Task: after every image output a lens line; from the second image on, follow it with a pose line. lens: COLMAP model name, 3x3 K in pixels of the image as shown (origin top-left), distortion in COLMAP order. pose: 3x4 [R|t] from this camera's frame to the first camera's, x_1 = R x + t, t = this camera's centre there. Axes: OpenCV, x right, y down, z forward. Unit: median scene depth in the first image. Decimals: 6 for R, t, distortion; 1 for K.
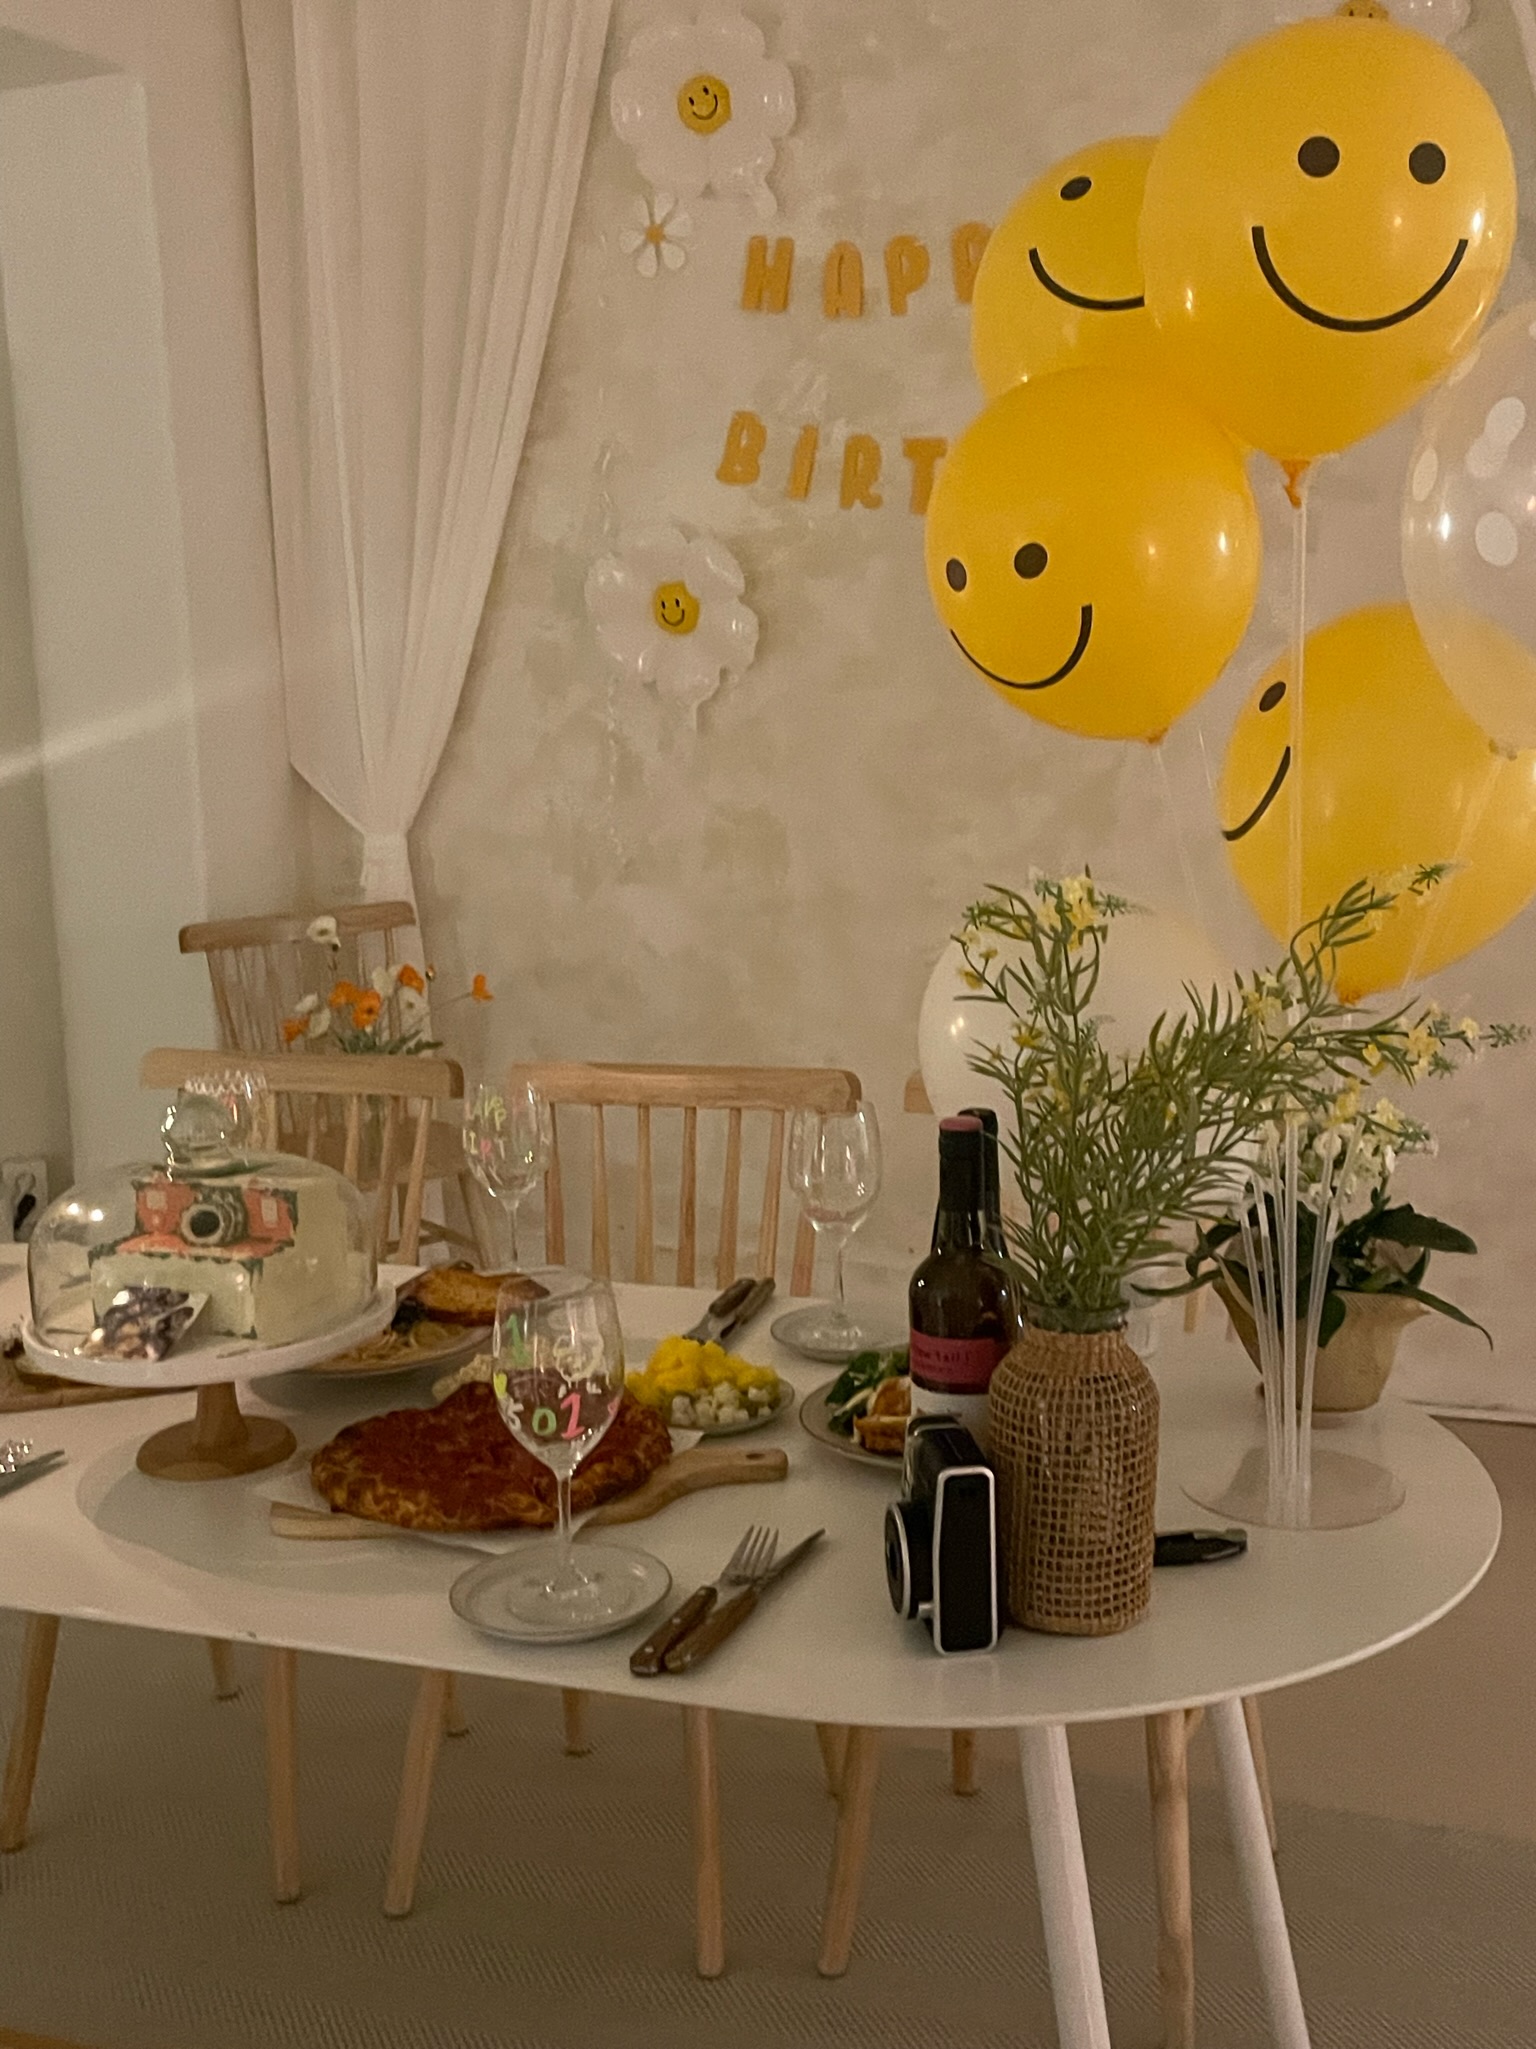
lens RADIAL K [[2177.3, 0, 768.0], [0, 2177.3, 1024.5], [0, 0, 1]] dist [0.083913, -0.128315]
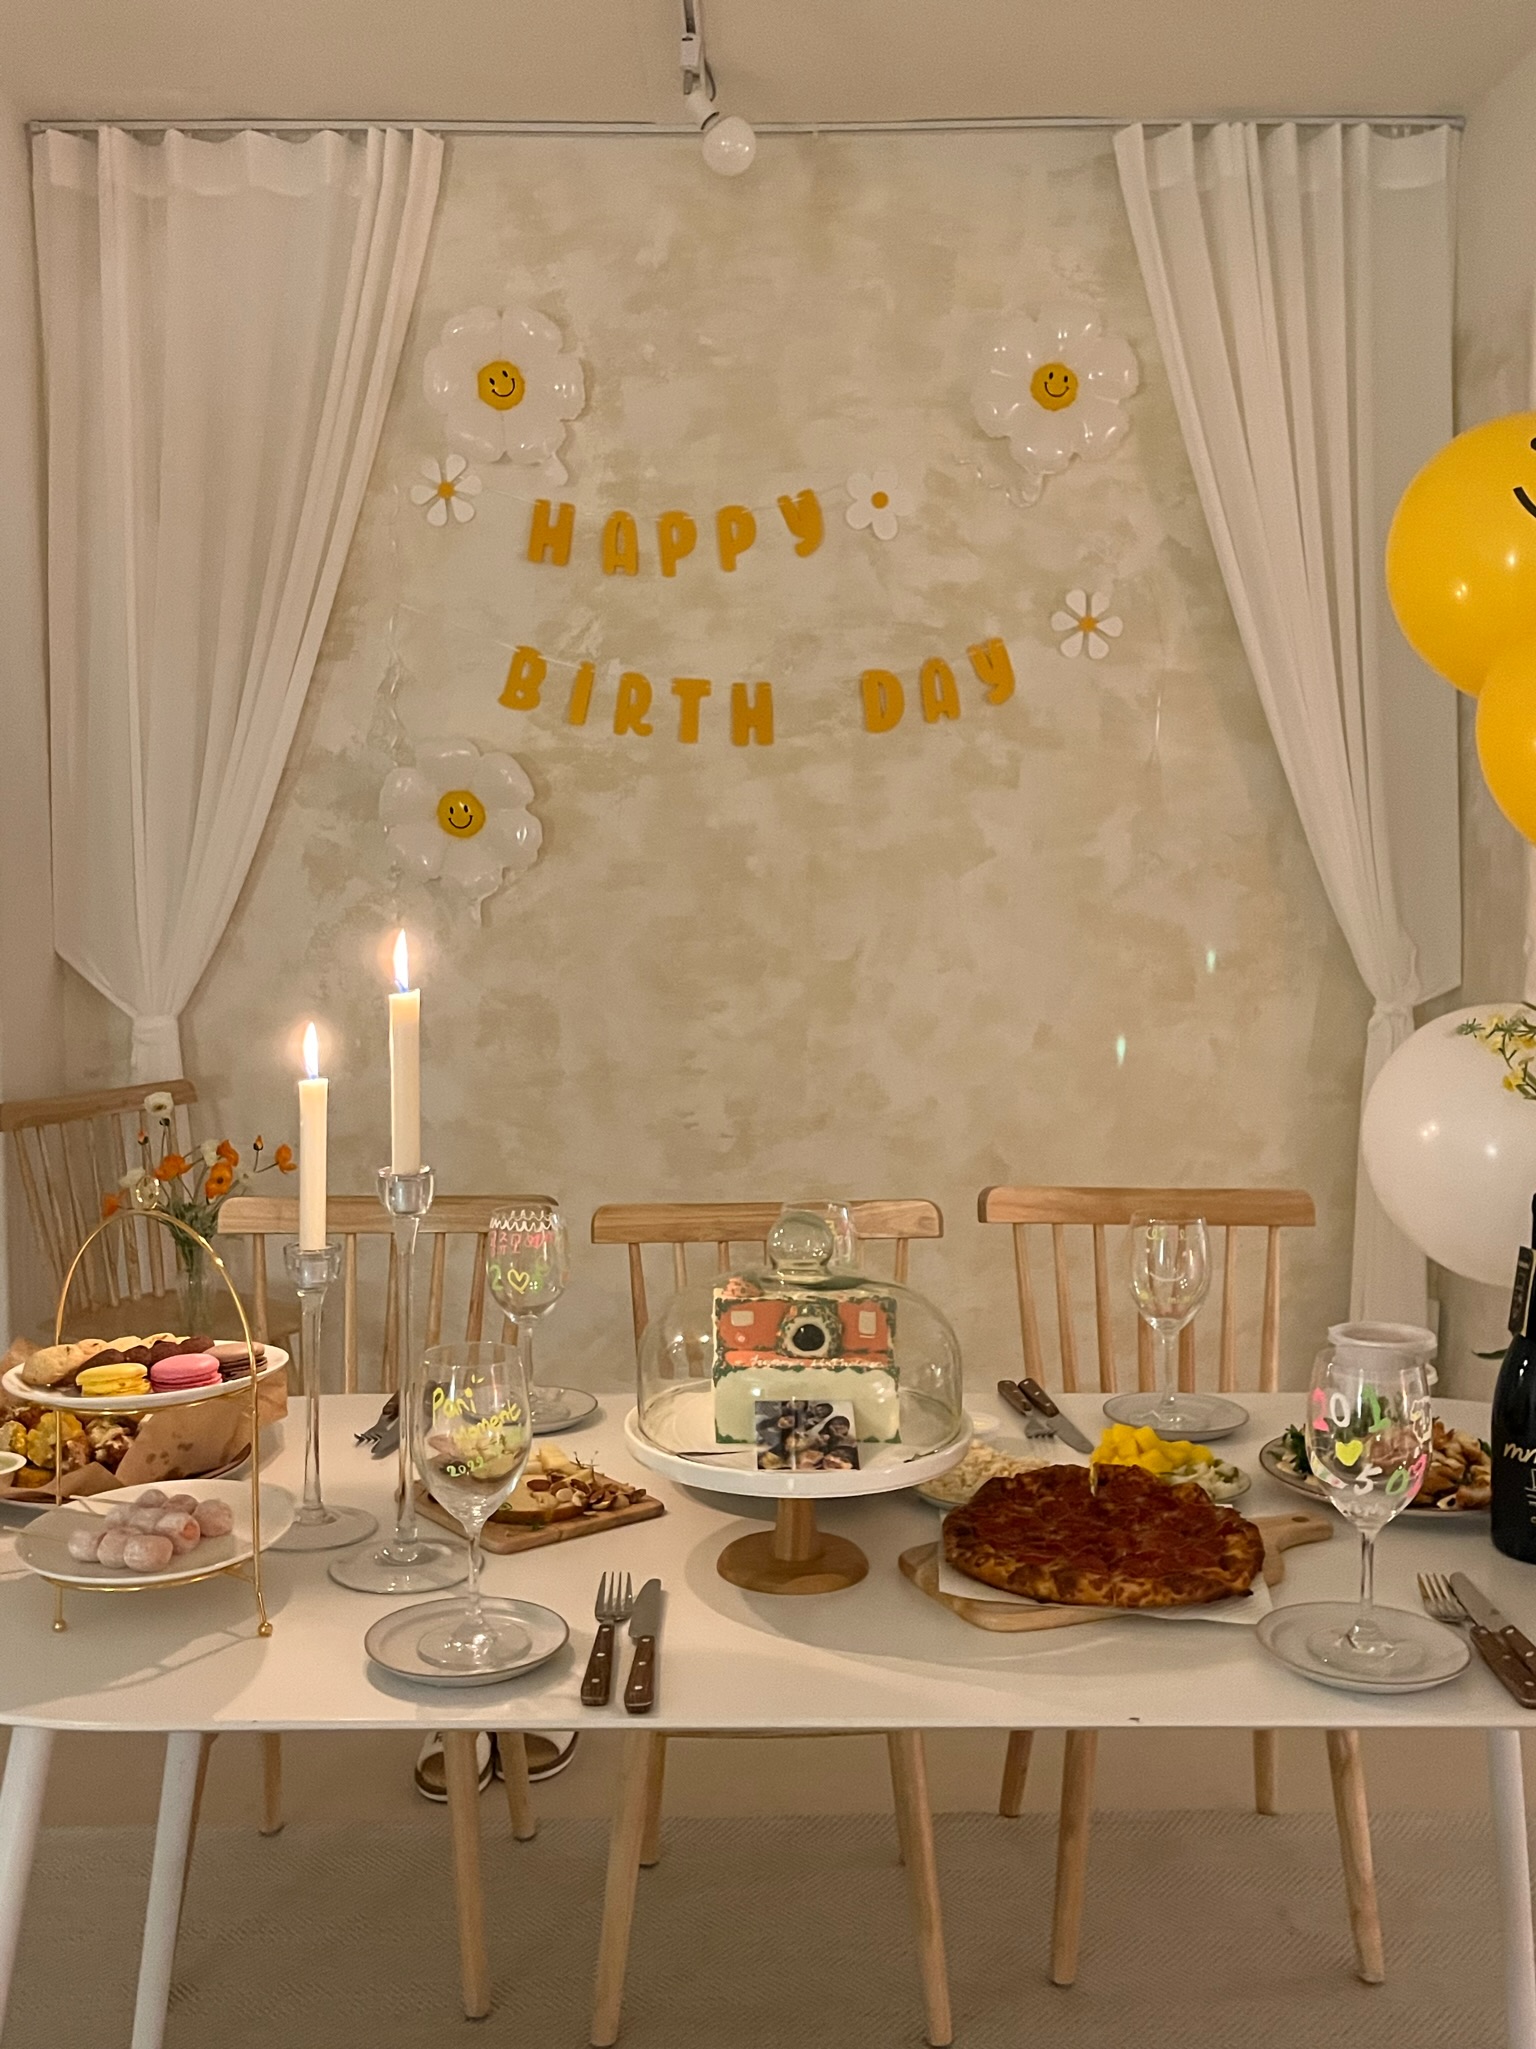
lens RADIAL K [[1844.6, 0, 768.0], [0, 1844.6, 1024.5], [0, 0, 1]] dist [0.064156, -0.003714]
pose [[0.936627, -0.003207, 0.350313, -0.235610], [0.037338, 0.995176, -0.090720, 0.009236], [-0.348332, 0.098051, 0.932229, 0.073710]]
